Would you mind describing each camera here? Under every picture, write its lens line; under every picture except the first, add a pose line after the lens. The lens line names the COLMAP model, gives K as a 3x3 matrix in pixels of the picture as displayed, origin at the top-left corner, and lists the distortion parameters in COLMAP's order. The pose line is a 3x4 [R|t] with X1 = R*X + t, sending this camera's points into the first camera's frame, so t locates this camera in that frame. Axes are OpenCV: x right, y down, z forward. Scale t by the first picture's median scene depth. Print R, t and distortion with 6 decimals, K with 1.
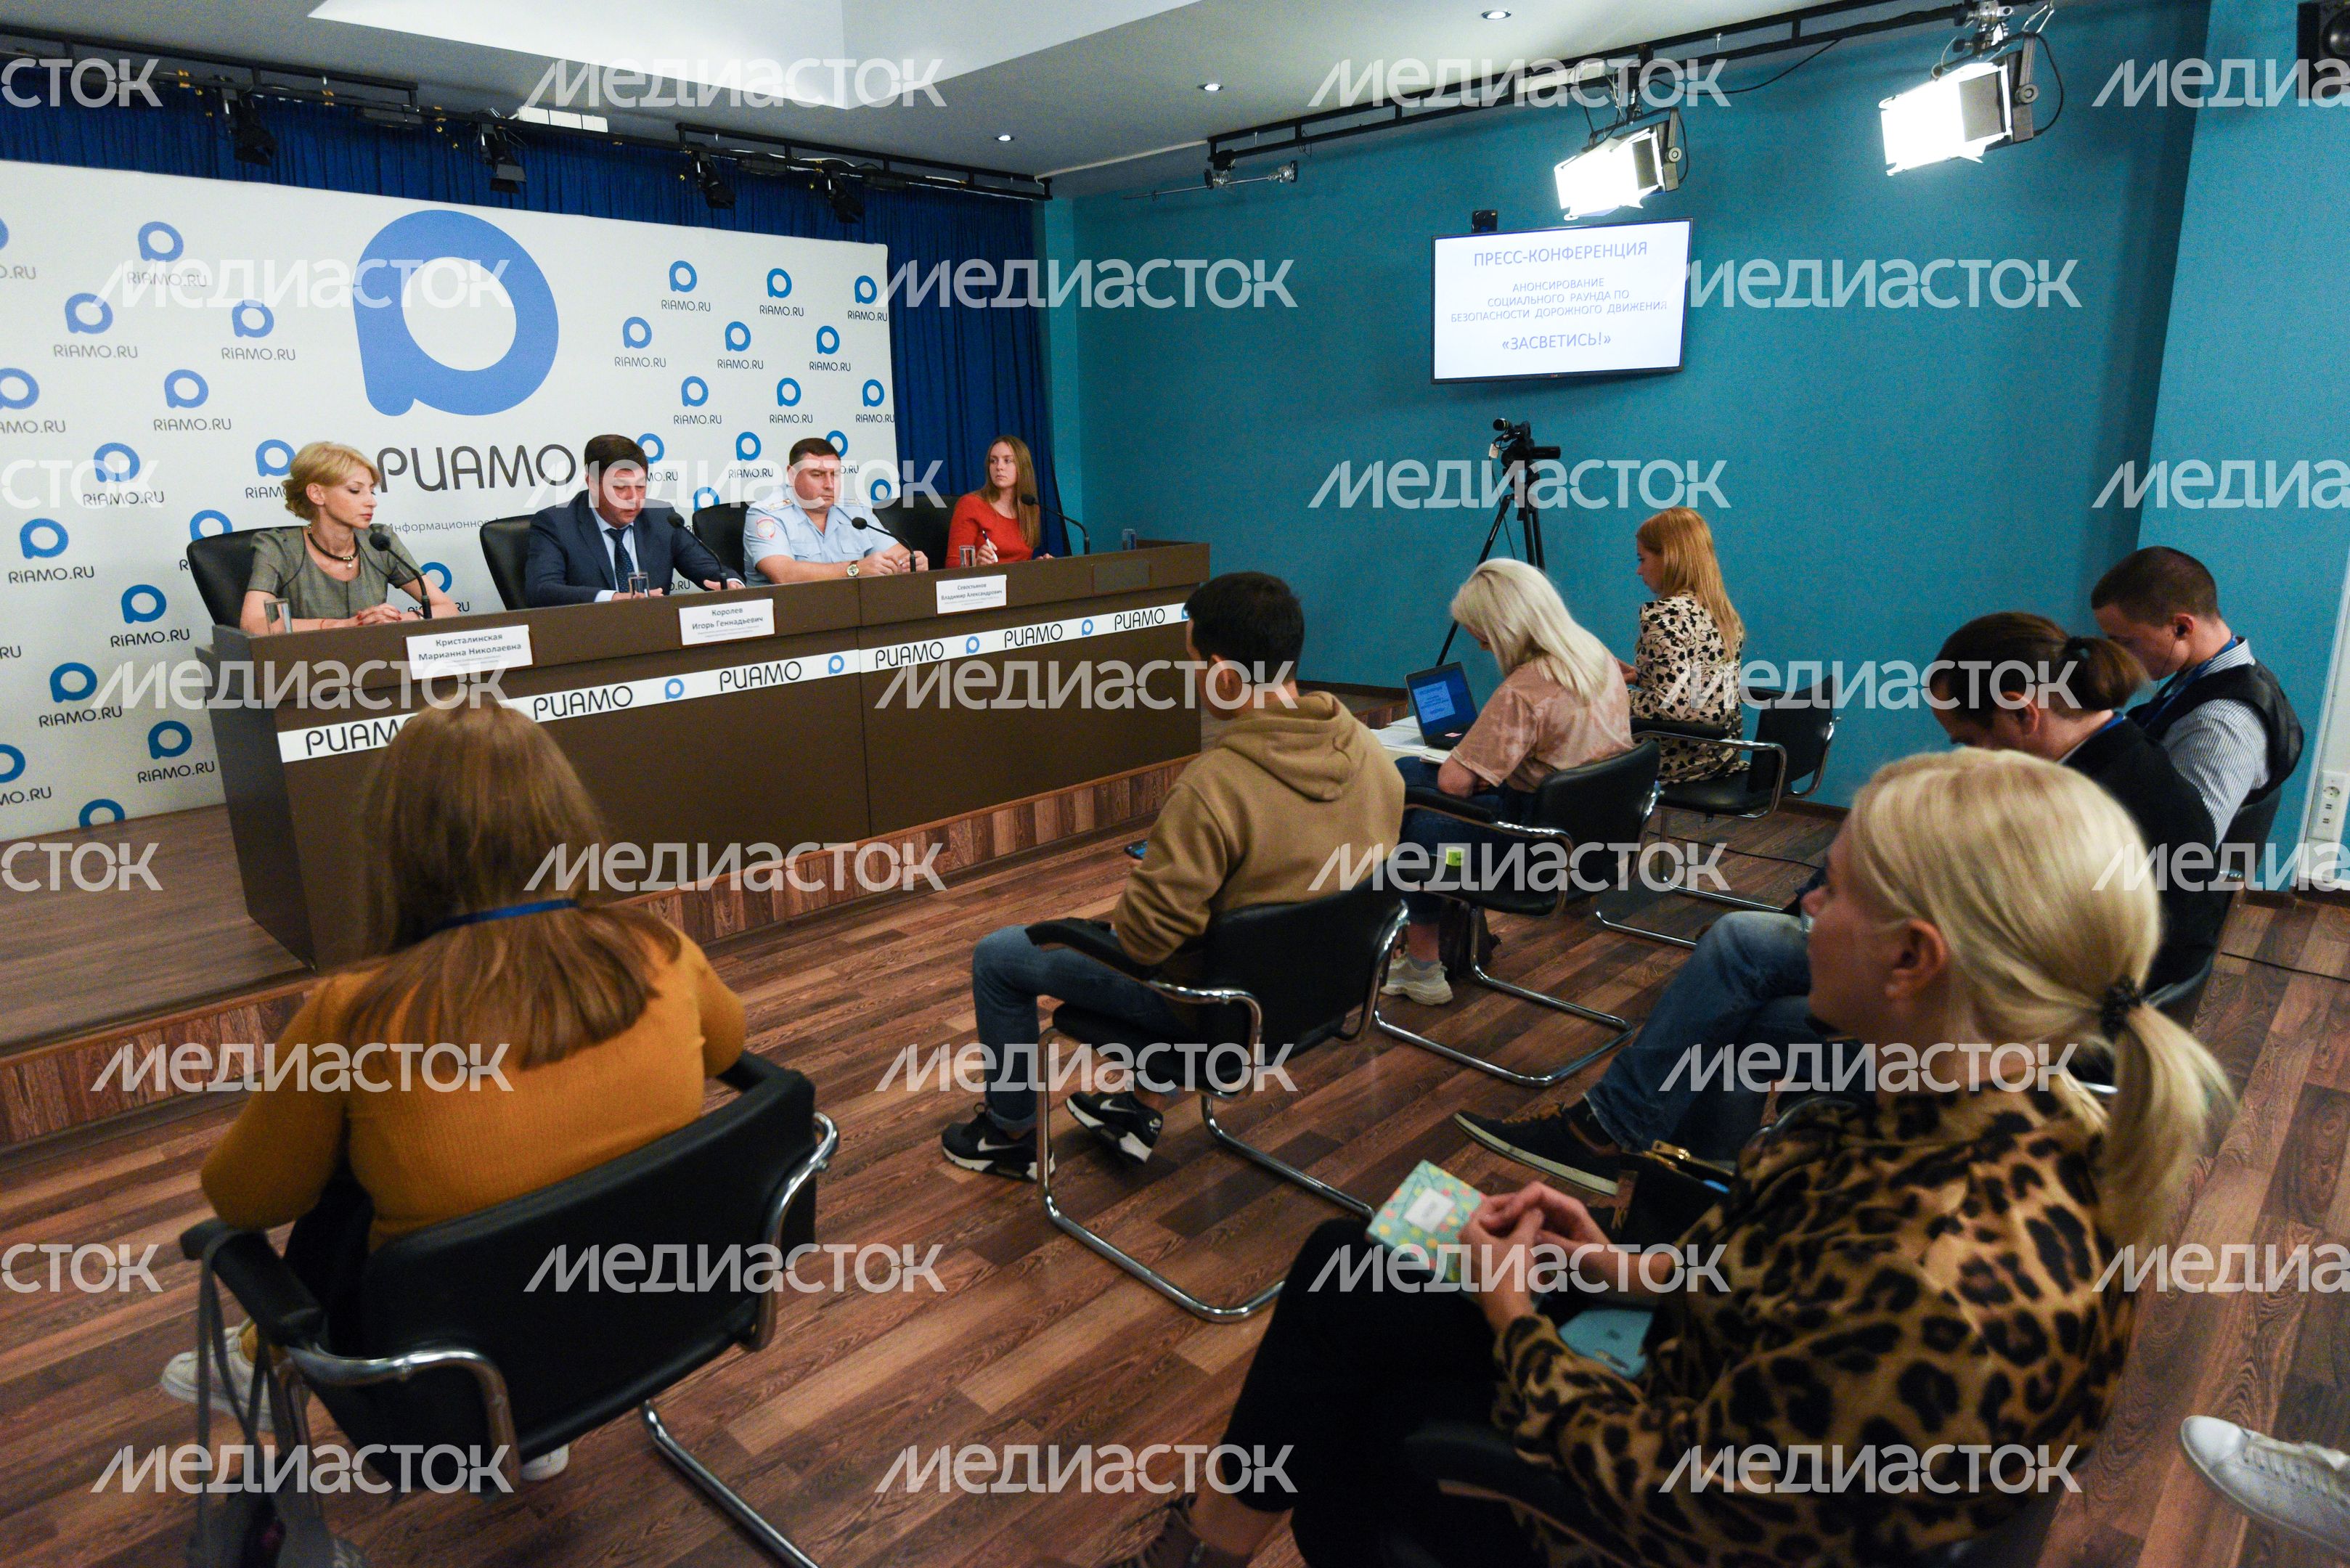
lens RADIAL K [[1380.0, 0, 1152.2], [0, 1380.0, 765.1], [0, 0, 1]] dist [0.014170, -0.020401]
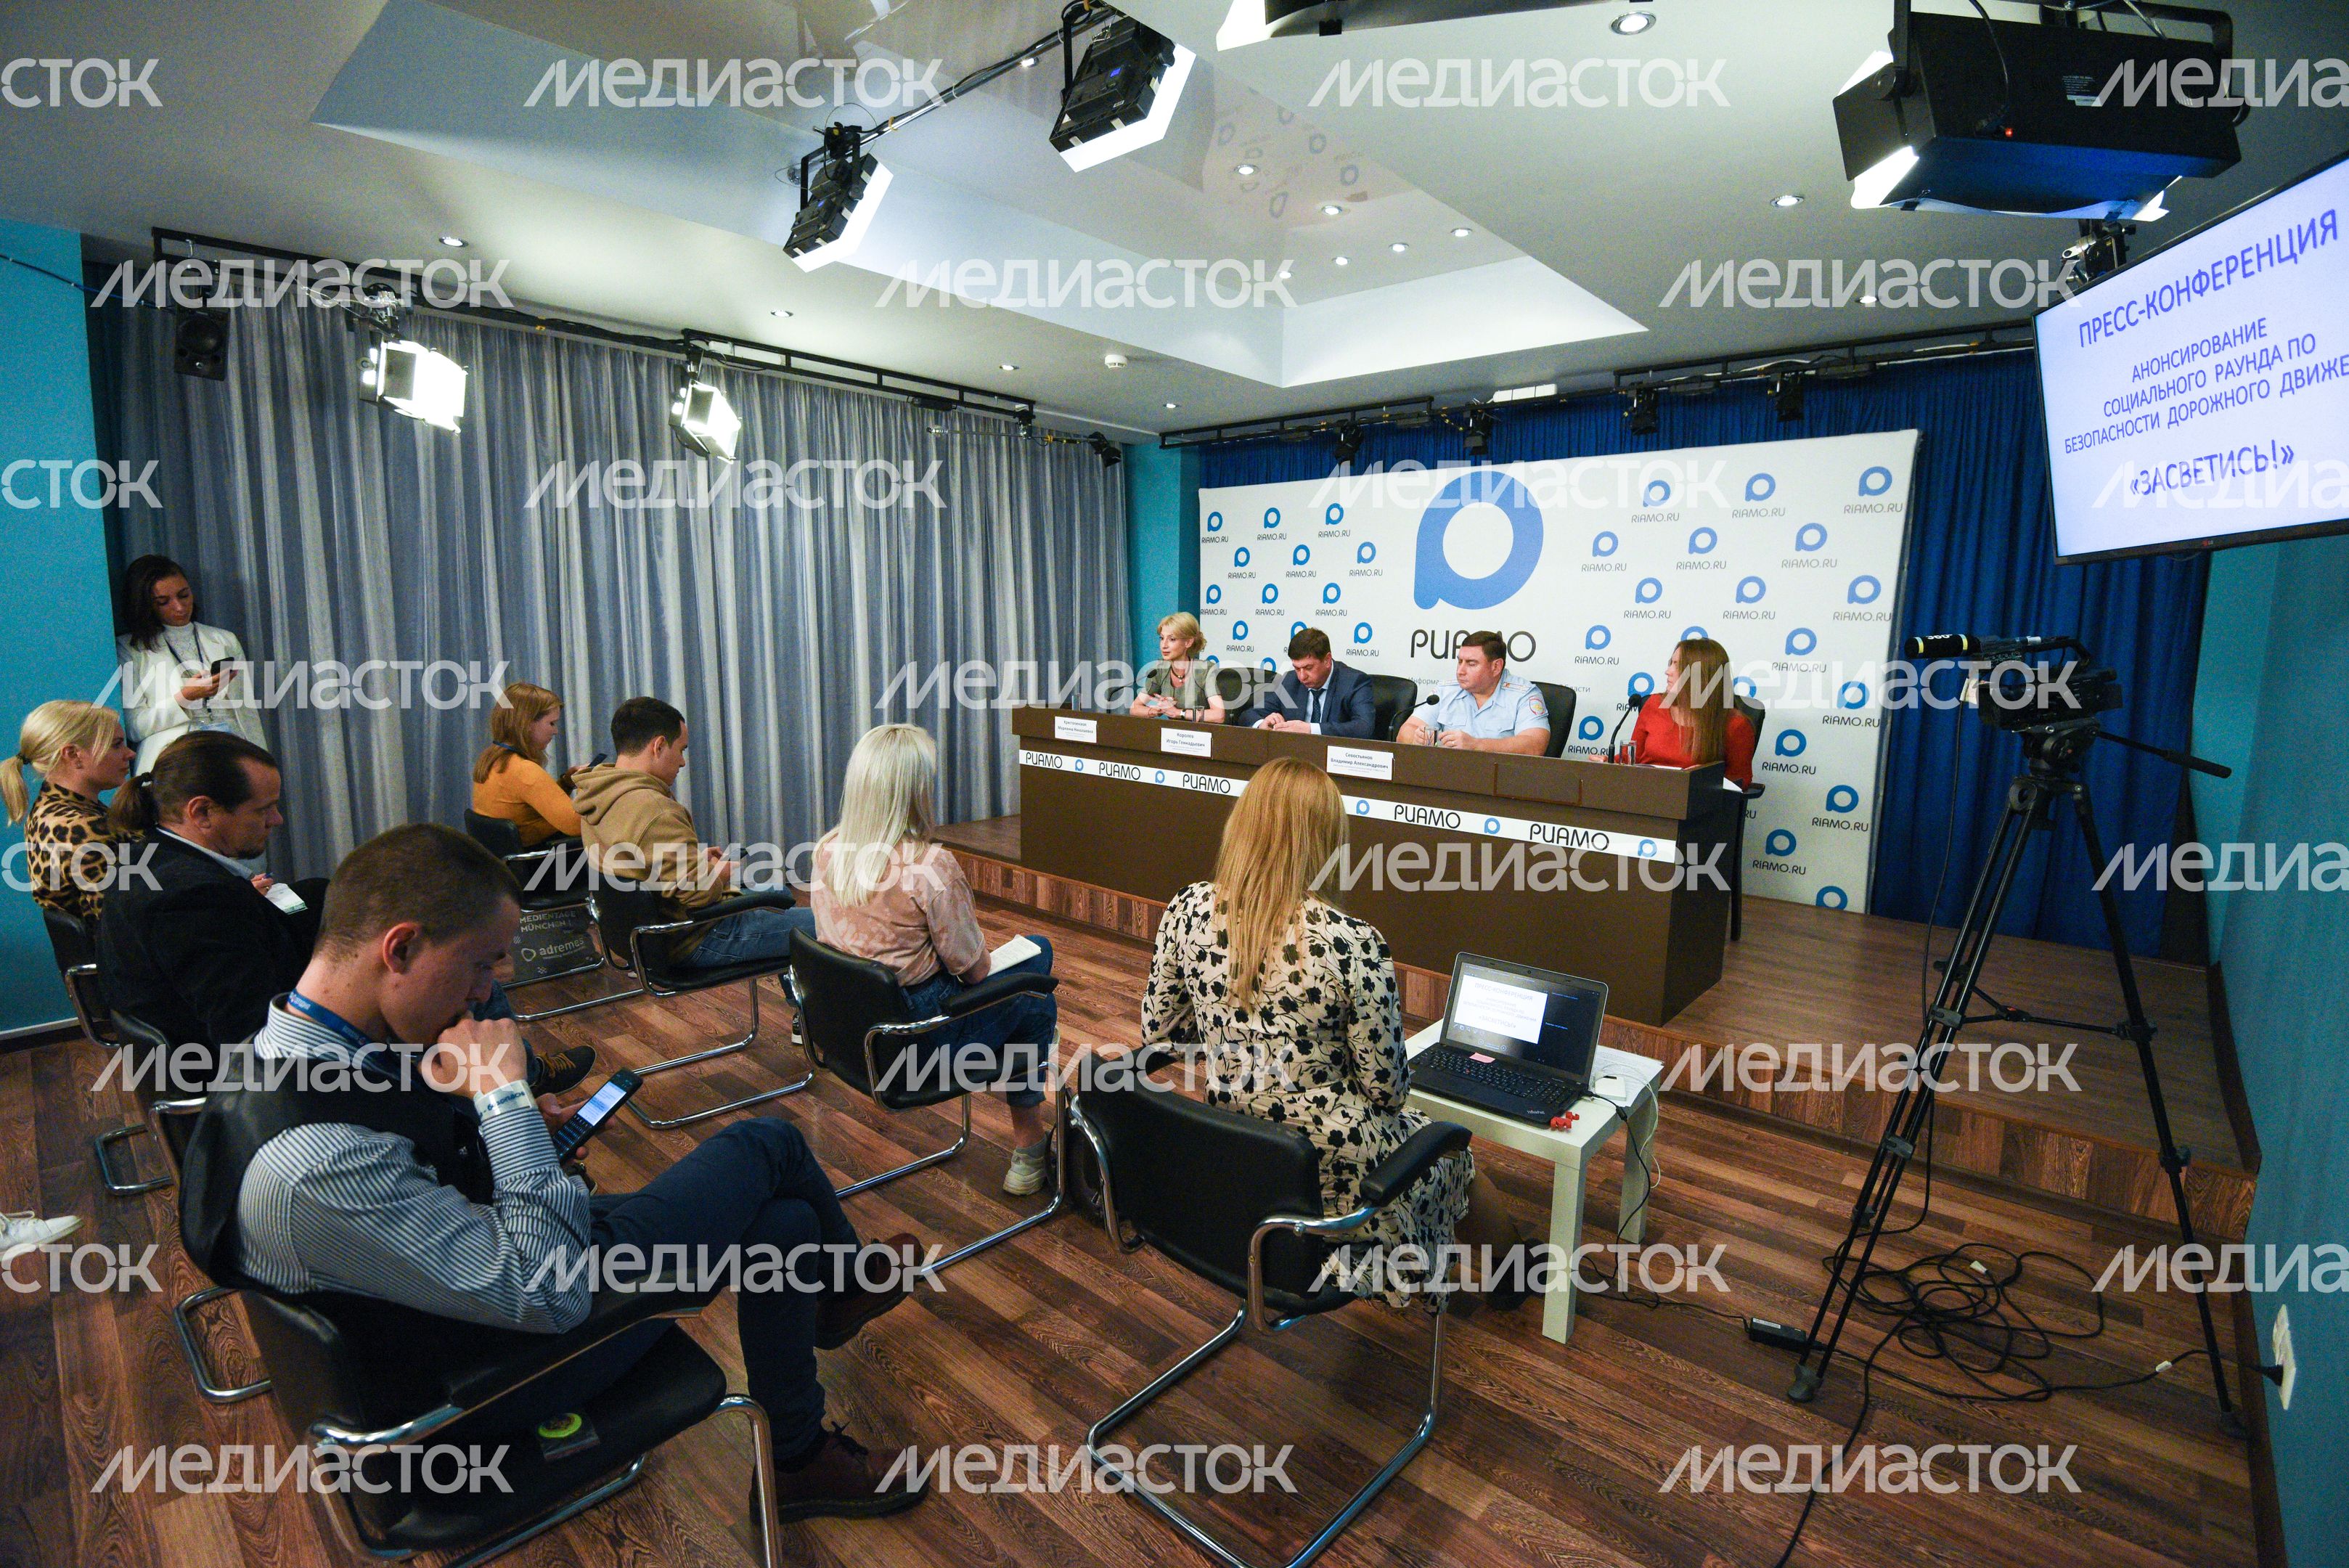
lens RADIAL K [[1094.4, 0, 1162.2], [0, 1094.4, 790.5], [0, 0, 1]] dist [-0.041747, 0.000375]
pose [[0.022511, 0.168813, -0.985391, 0.784255], [-0.247996, 0.955777, 0.158075, -0.210256], [0.968500, 0.240814, 0.063380, 0.810013]]
